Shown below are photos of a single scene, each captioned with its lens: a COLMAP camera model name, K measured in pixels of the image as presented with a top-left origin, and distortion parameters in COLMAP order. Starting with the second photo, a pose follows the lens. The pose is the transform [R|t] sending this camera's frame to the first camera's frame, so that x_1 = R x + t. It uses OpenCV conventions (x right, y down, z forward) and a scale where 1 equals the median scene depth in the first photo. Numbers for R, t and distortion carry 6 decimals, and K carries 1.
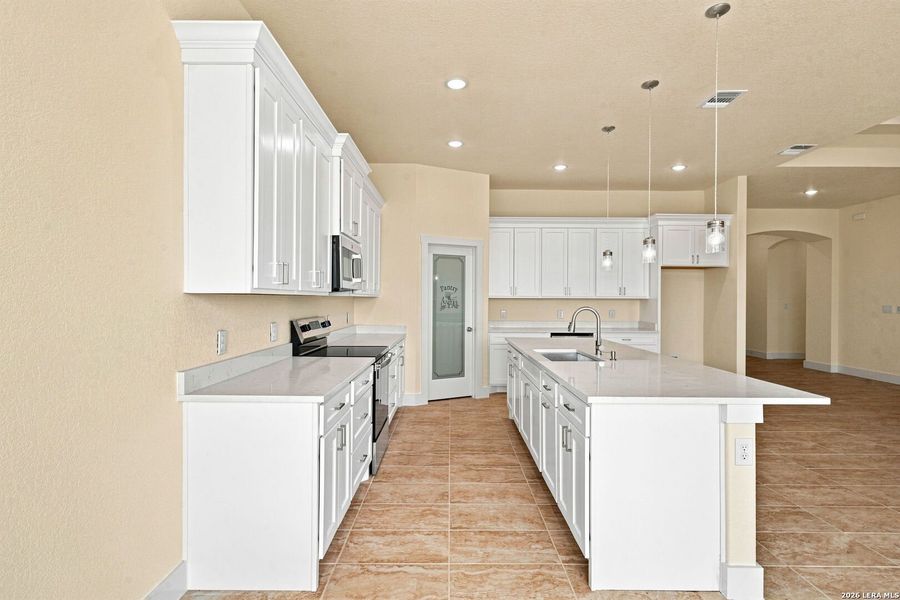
lens RADIAL K [[445.9, 0, 450.0], [0, 445.9, 300.0], [0, 0, 1]] dist [0.004621, 0.000188]
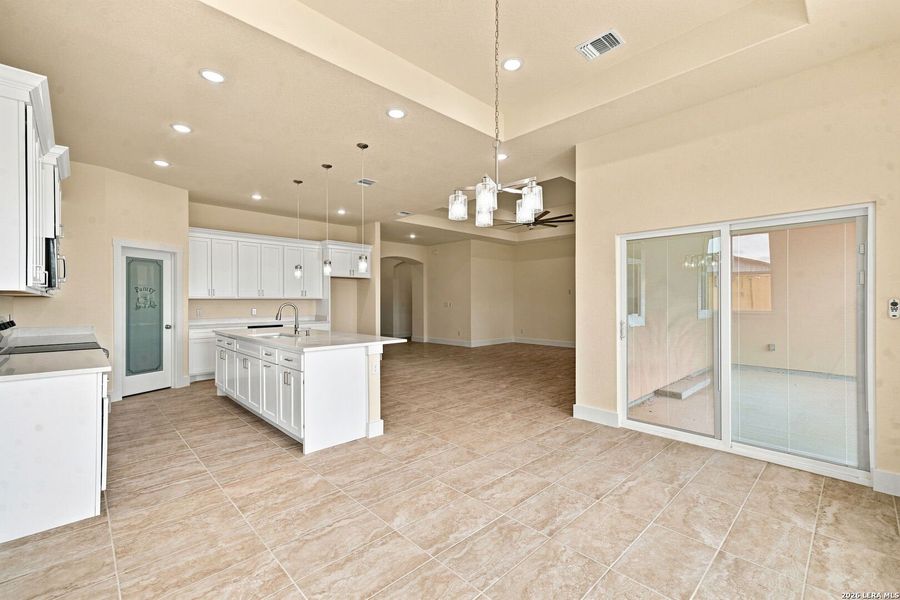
lens RADIAL K [[387.5, 0, 450.0], [0, 387.5, 300.0], [0, 0, 1]] dist [0.001156, 0.000170]
pose [[0.727926, -0.004508, 0.685641, -0.113195], [0.008419, 0.999962, -0.002364, 0.007737], [-0.685604, 0.007494, 0.727936, -0.191663]]
